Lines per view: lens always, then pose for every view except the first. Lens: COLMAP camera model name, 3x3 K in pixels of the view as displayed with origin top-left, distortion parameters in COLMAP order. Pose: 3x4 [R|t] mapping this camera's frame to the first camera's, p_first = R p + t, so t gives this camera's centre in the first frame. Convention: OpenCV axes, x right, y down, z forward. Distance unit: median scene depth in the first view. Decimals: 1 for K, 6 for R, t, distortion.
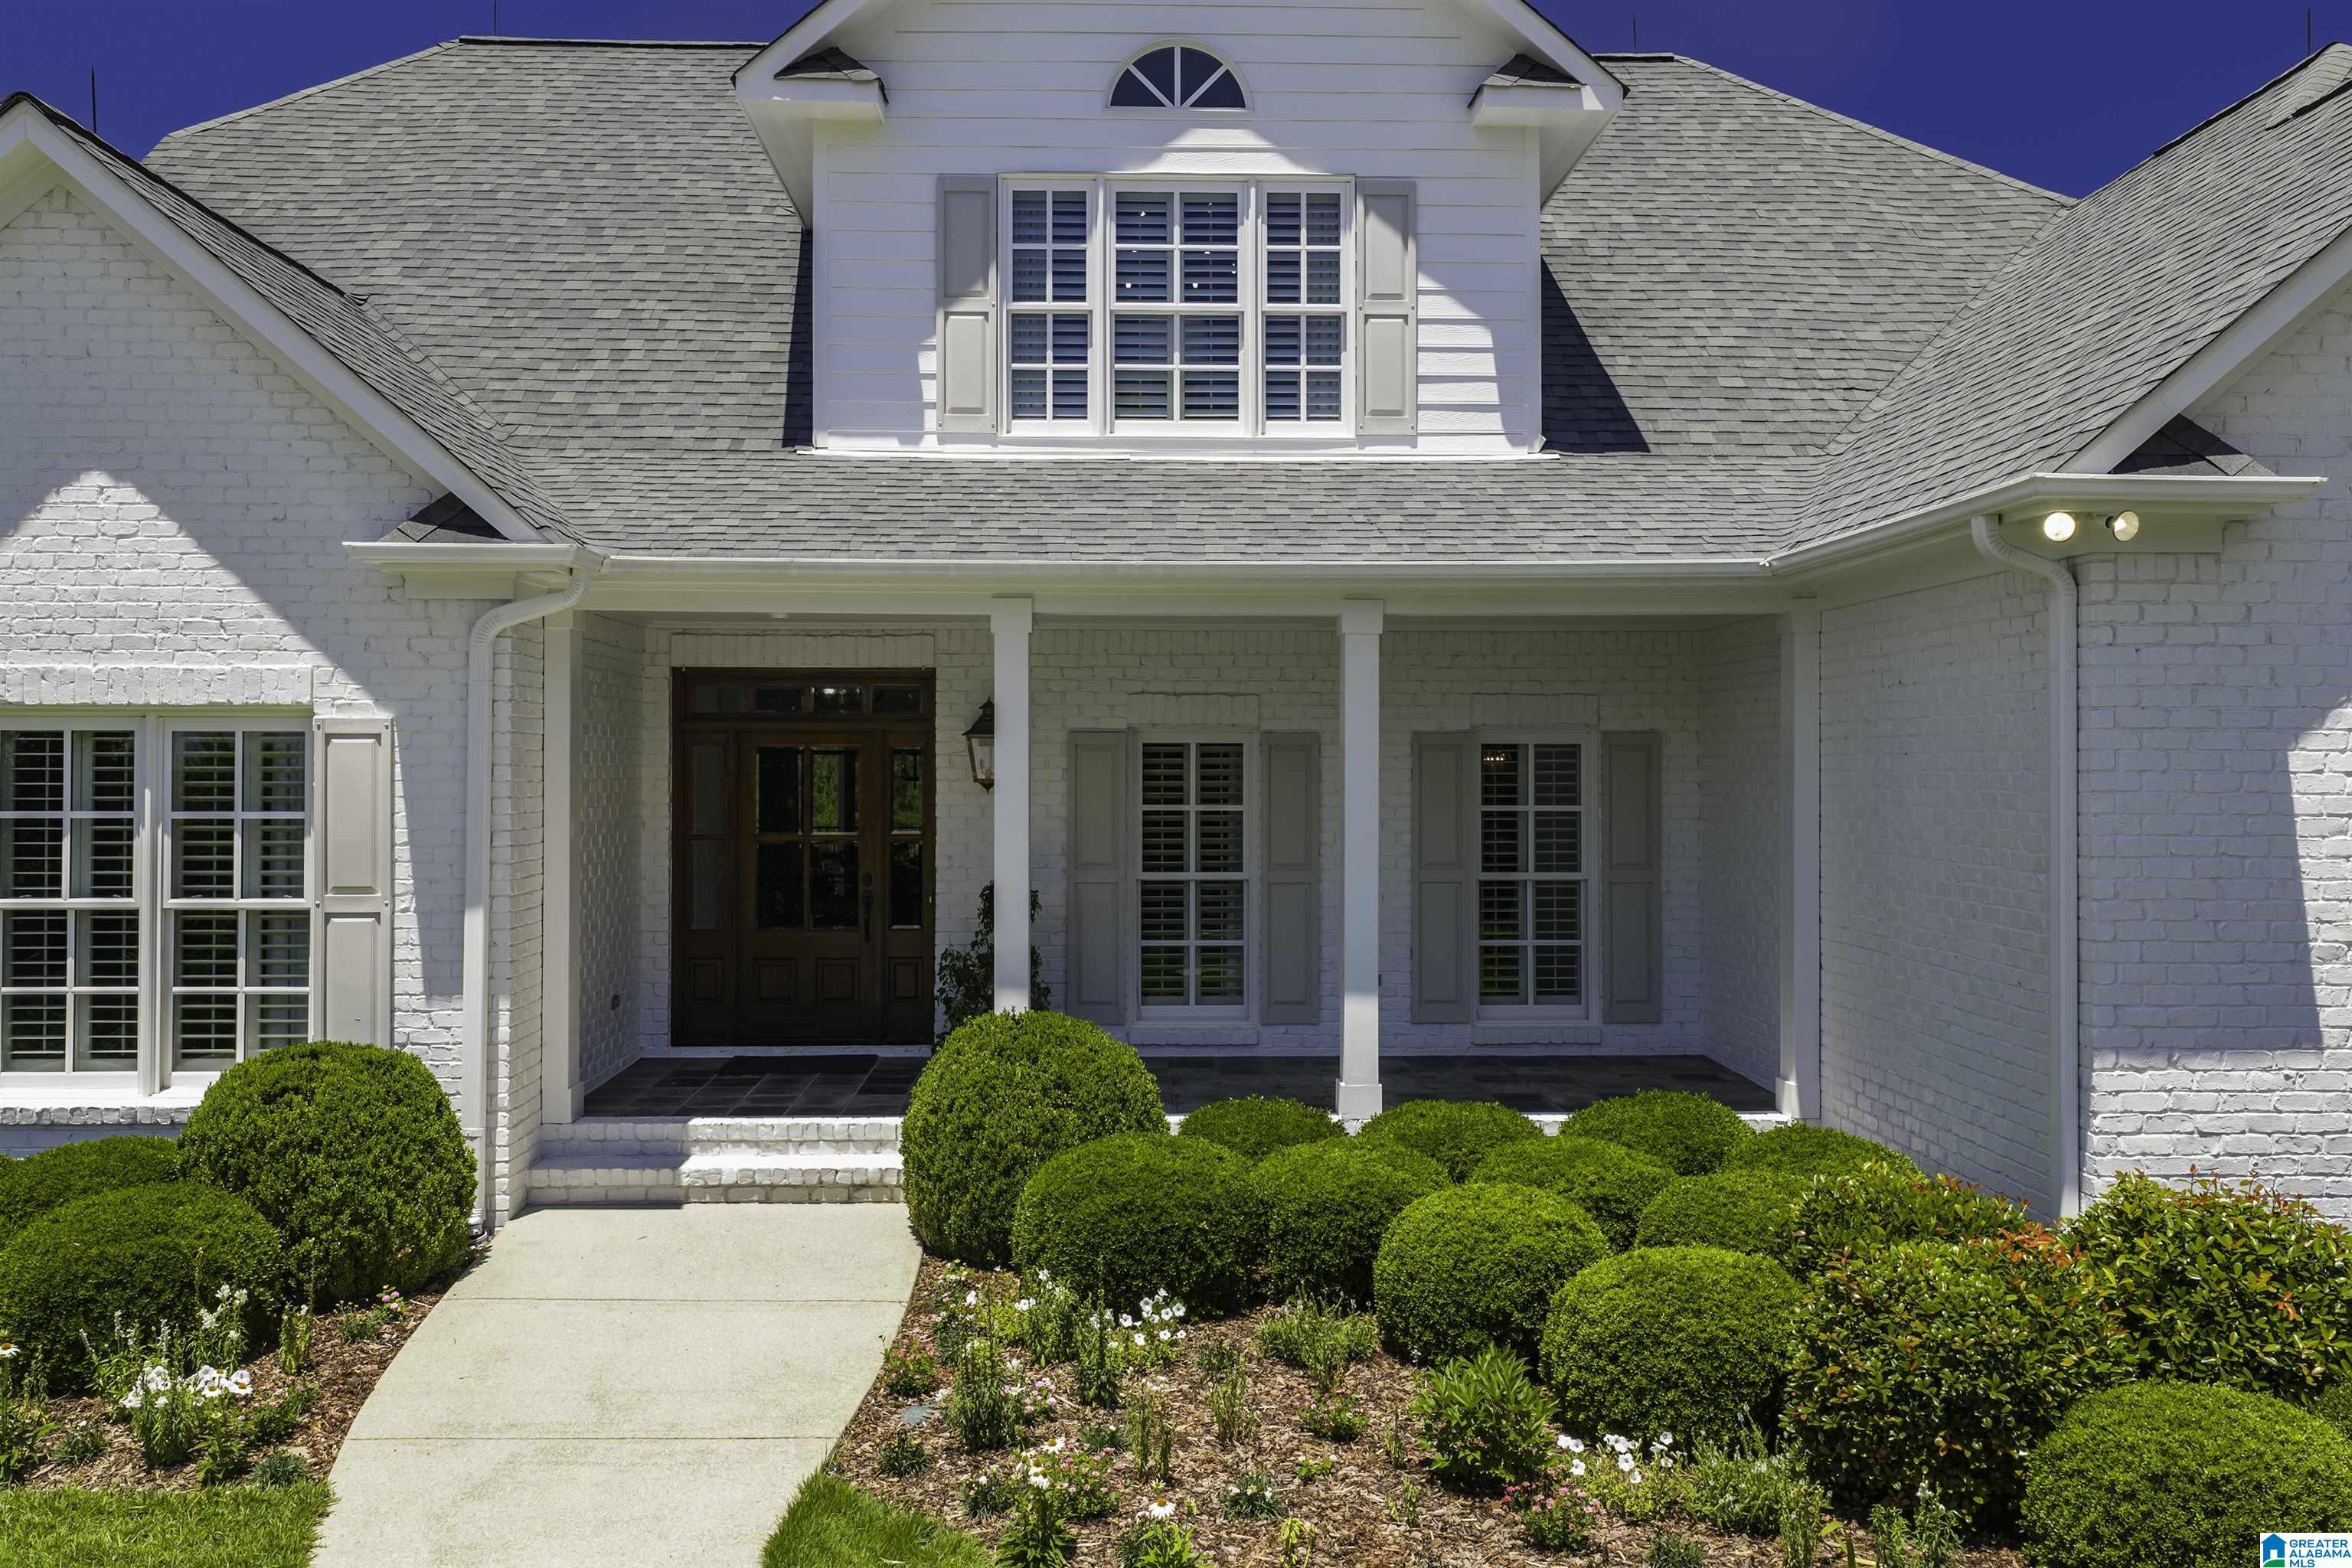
lens RADIAL K [[1966.5, 0, 1188.0], [0, 1966.5, 733.2], [0, 0, 1]] dist [0.008640, -0.004271]
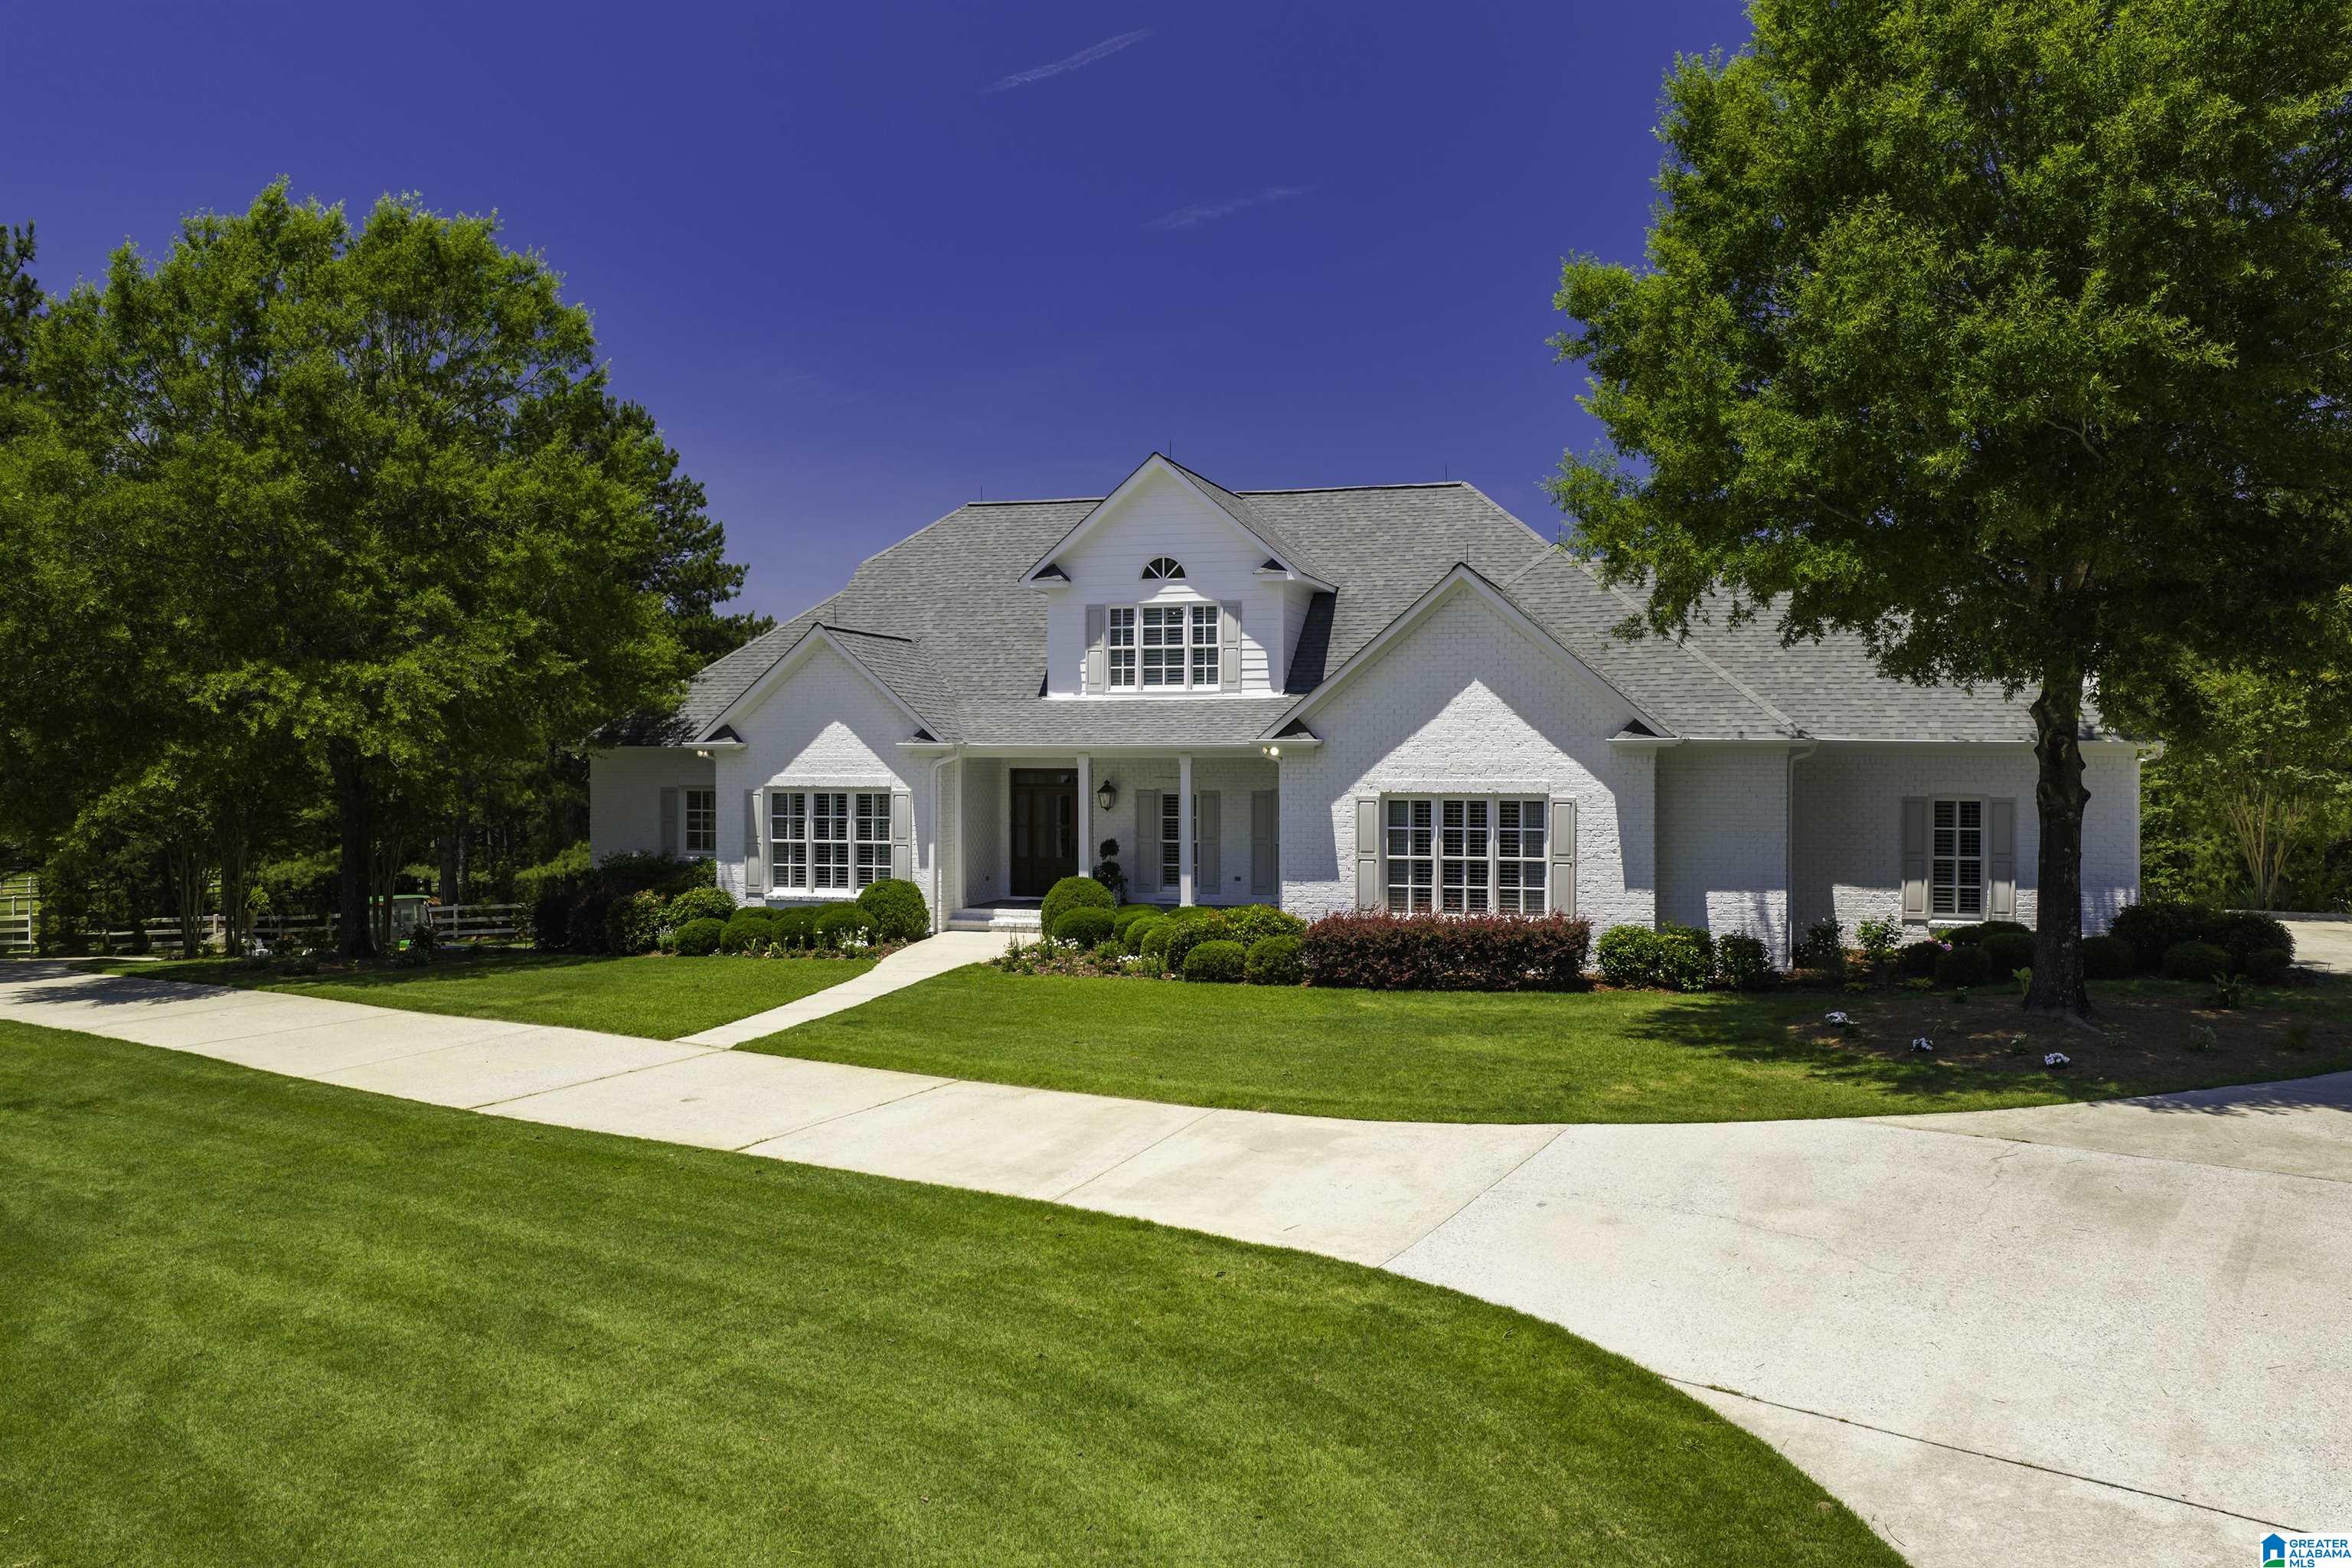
lens RADIAL K [[1966.5, 0, 1188.0], [0, 1966.5, 733.2], [0, 0, 1]] dist [0.008640, -0.004271]
pose [[0.944893, -0.005539, -0.327332, 0.990946], [0.004974, 0.999984, -0.002563, -0.079826], [0.327341, 0.000793, 0.944906, -1.763885]]
